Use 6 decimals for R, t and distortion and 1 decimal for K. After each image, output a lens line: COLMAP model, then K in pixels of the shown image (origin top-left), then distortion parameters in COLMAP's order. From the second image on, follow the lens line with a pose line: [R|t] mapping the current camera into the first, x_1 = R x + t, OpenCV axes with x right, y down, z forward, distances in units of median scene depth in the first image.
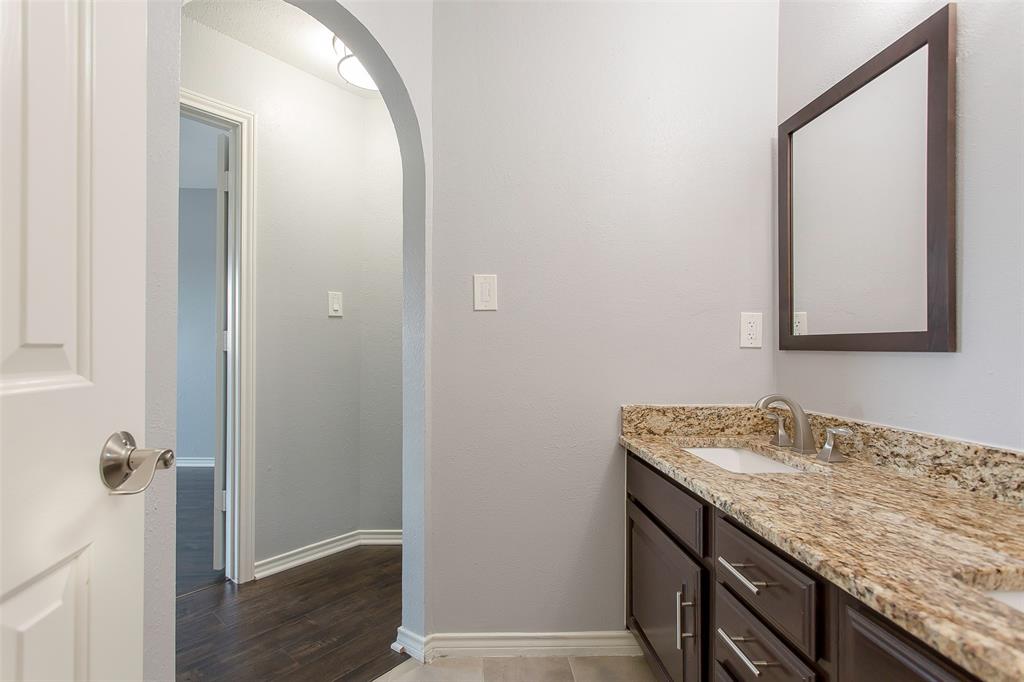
lens RADIAL K [[490.6, 0, 485.7], [0, 490.6, 344.8], [0, 0, 1]] dist [0.001752, 0.001743]
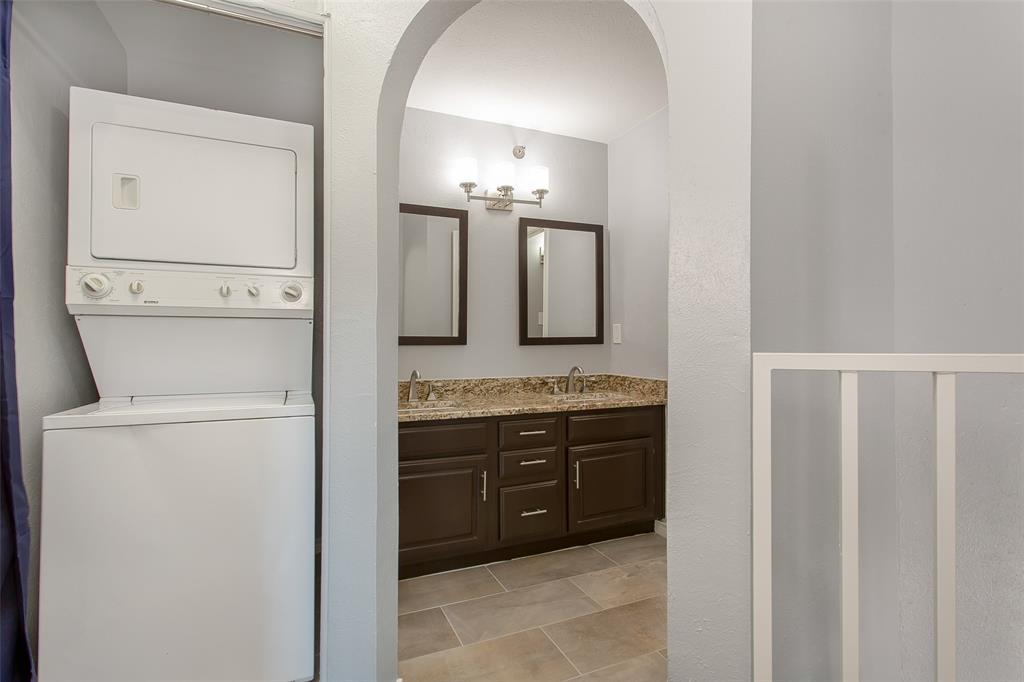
lens RADIAL K [[490.6, 0, 511.8], [0, 490.6, 338.4], [0, 0, 1]] dist [0.001752, 0.001743]
pose [[-0.361724, -0.001907, 0.932283, -1.543155], [-0.005917, 0.999982, -0.000251, -0.021599], [-0.932266, -0.005607, -0.361729, 1.706231]]
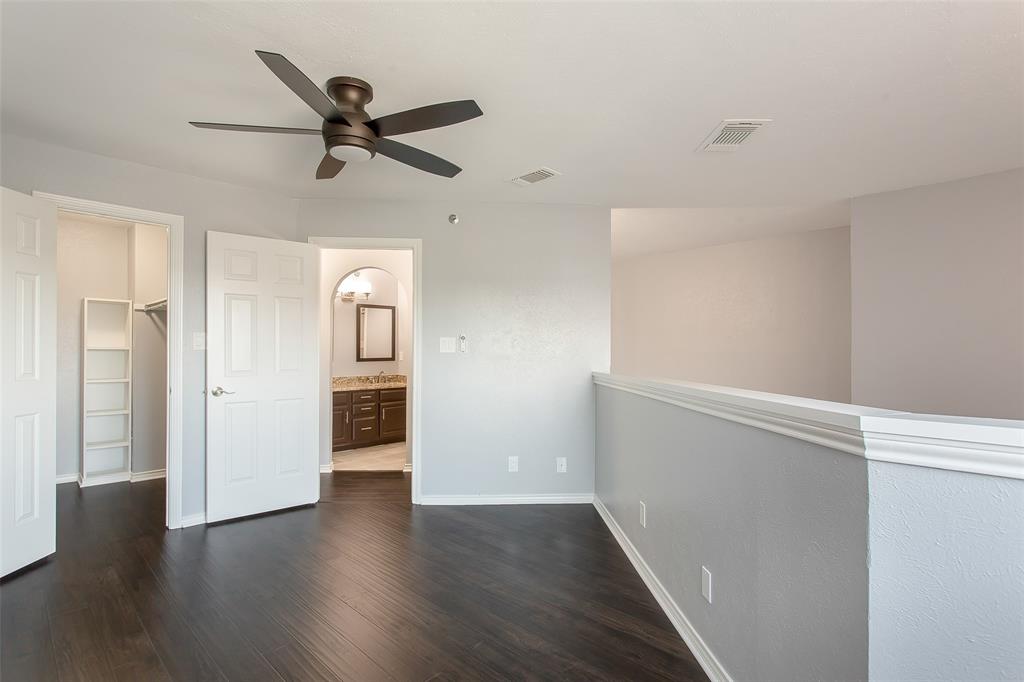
lens RADIAL K [[490.6, 0, 509.8], [0, 490.6, 346.7], [0, 0, 1]] dist [0.001752, 0.001743]
pose [[-0.699597, -0.010275, 0.714464, -4.614251], [-0.015225, 0.999884, -0.000529, -0.195048], [-0.714376, -0.011248, -0.699672, 3.538409]]
